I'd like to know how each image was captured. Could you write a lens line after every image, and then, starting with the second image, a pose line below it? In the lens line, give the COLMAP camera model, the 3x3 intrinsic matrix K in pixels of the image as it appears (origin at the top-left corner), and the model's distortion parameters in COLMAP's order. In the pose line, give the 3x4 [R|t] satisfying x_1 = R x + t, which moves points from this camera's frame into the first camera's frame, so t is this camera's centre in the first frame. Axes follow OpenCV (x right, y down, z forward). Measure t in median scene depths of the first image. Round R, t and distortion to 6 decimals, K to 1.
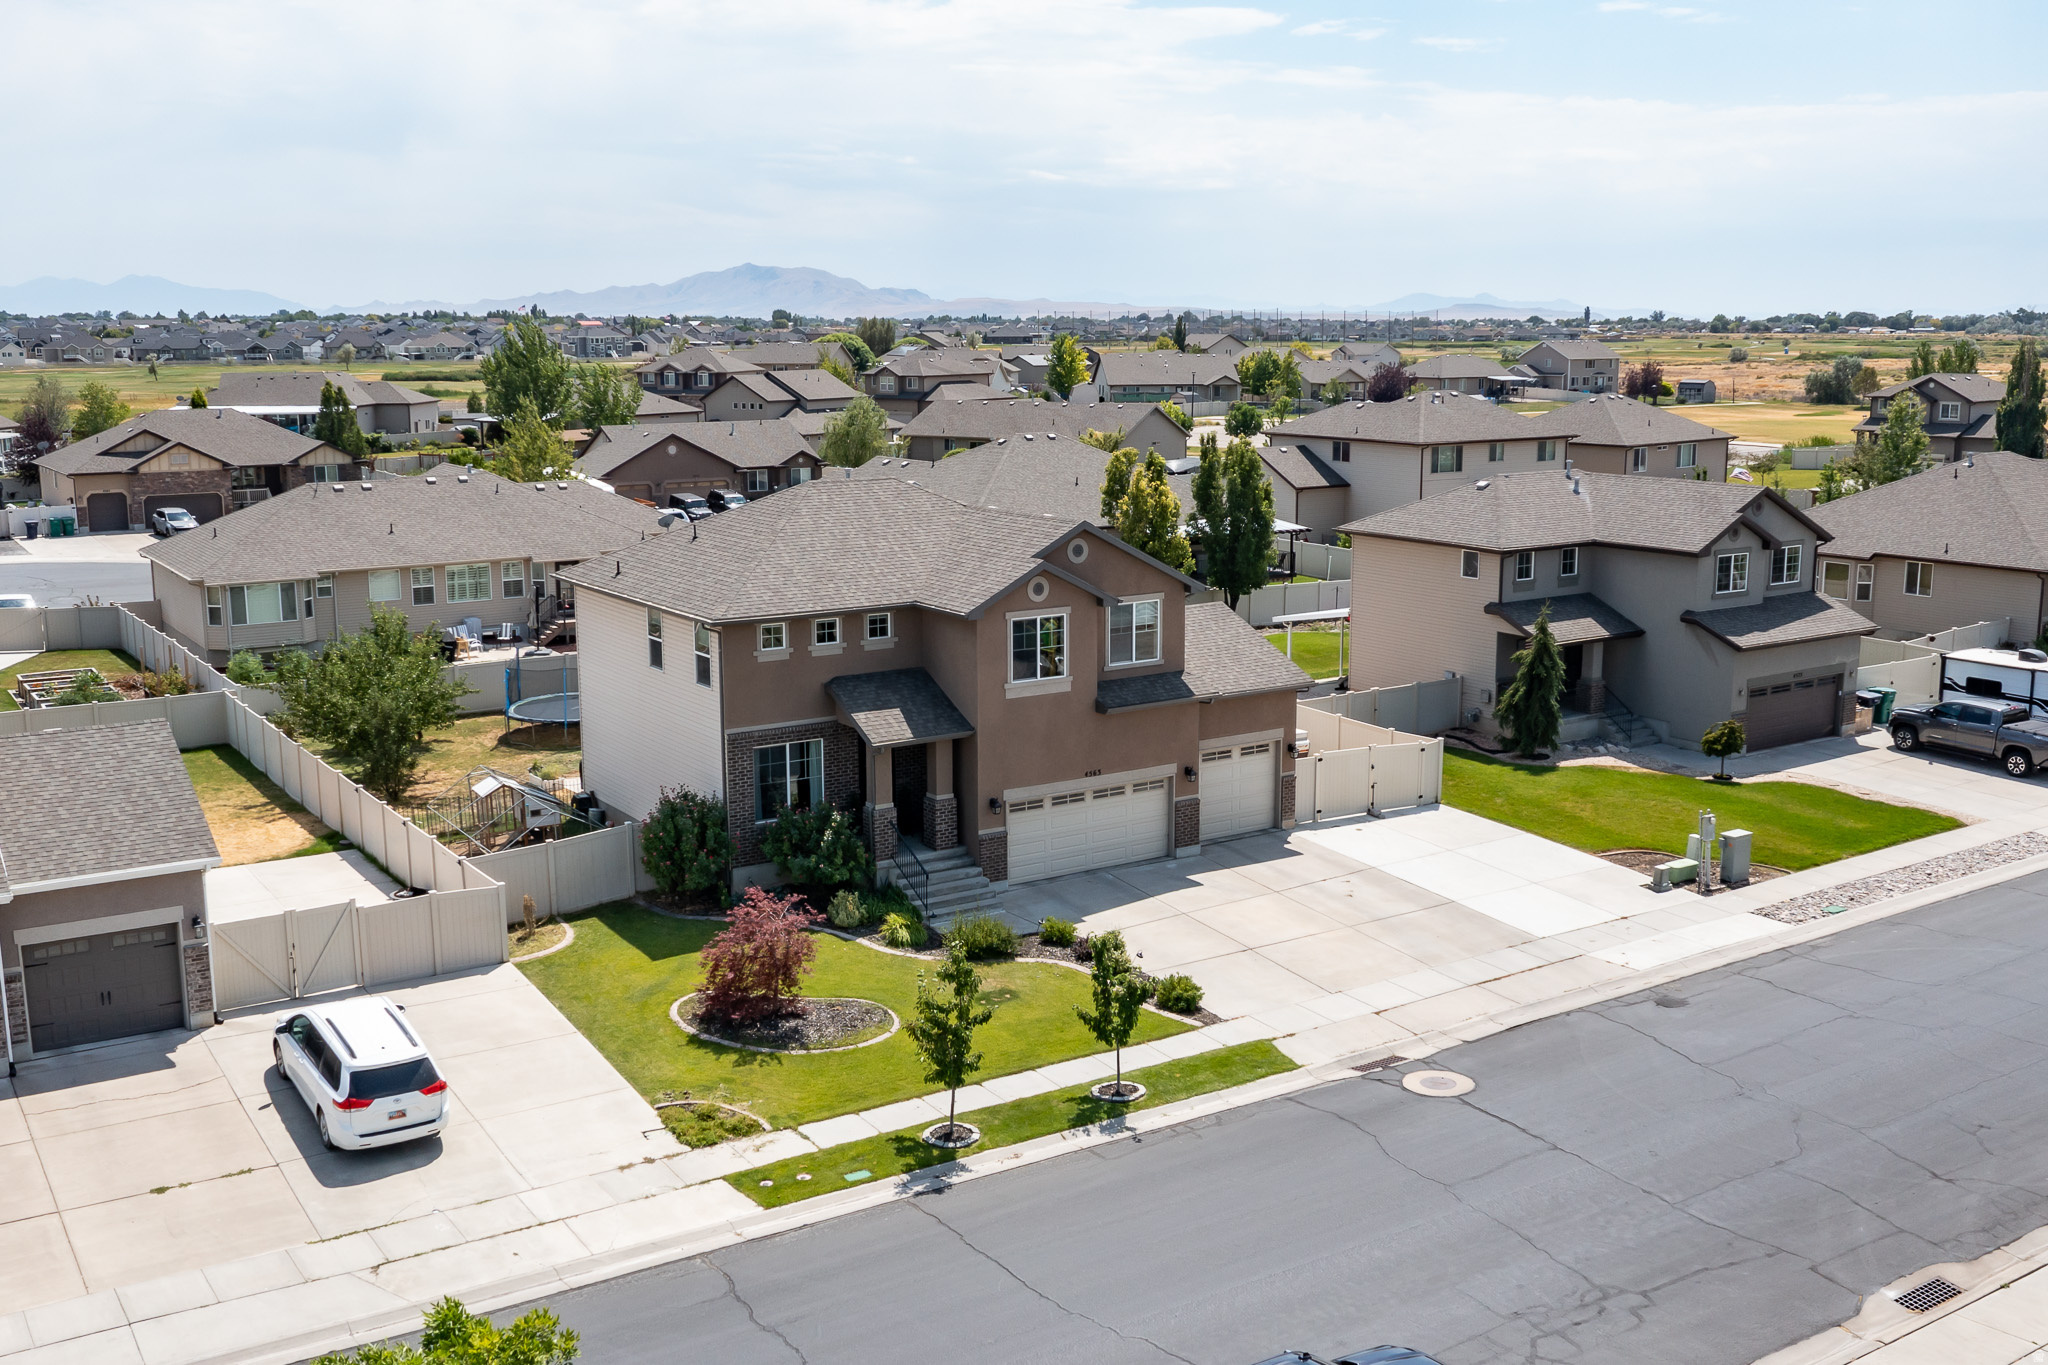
lens RADIAL K [[2004.0, 0, 1010.3], [0, 2004.0, 608.6], [0, 0, 1]] dist [-0.026457, -0.005749]
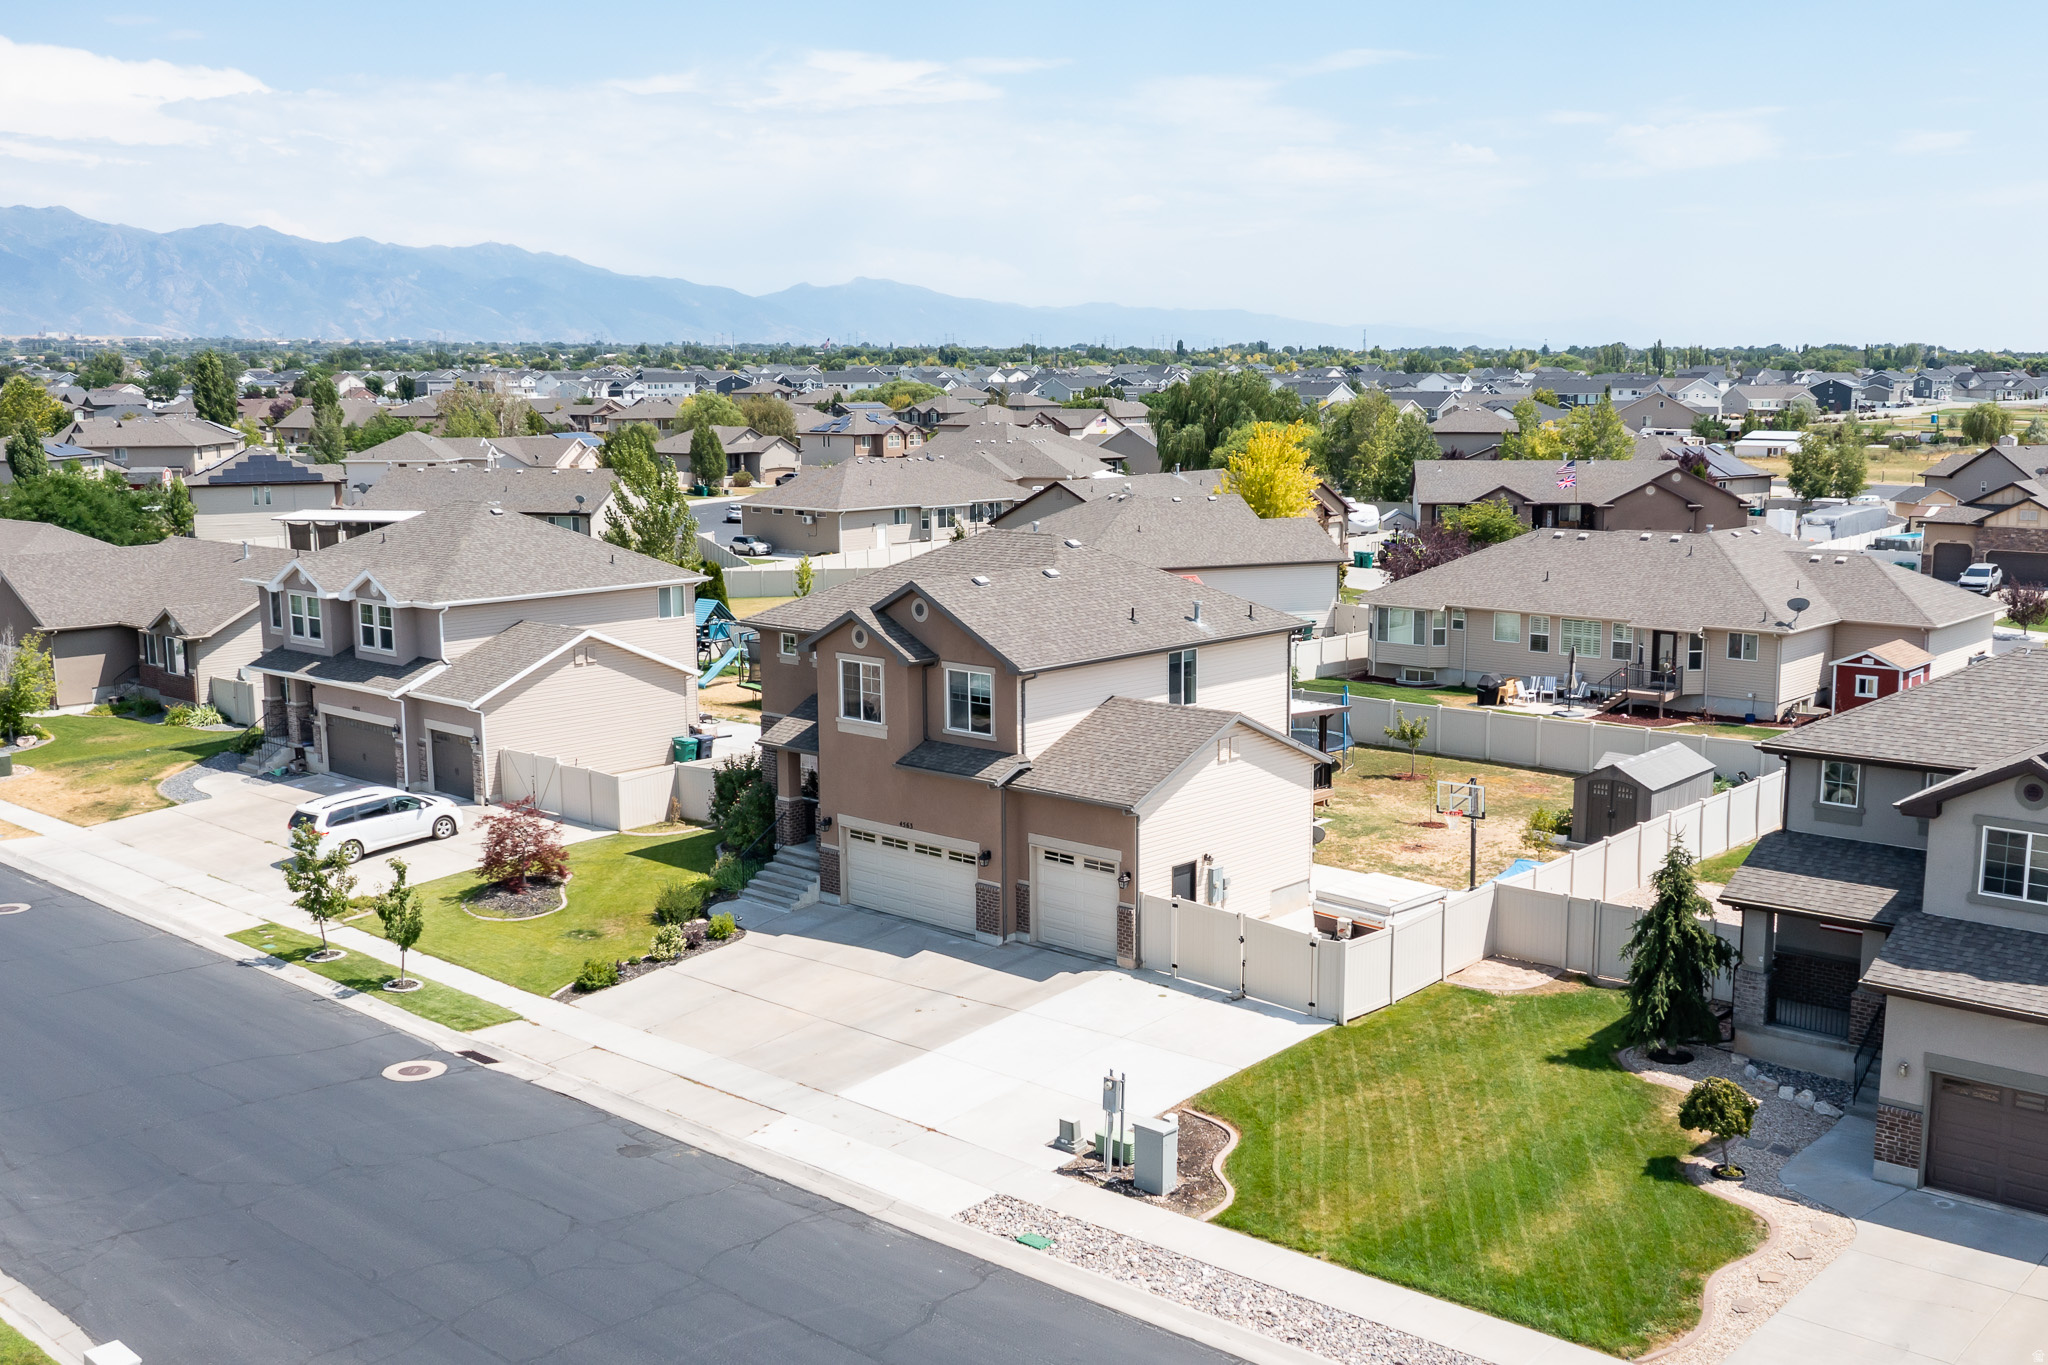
lens RADIAL K [[2004.0, 0, 1010.3], [0, 2004.0, 608.6], [0, 0, 1]] dist [-0.026457, -0.005749]
pose [[0.242634, 0.114988, -0.963279, 1.075755], [-0.133264, 0.987488, 0.084311, -0.127133], [0.960921, 0.107913, 0.254922, 0.803097]]
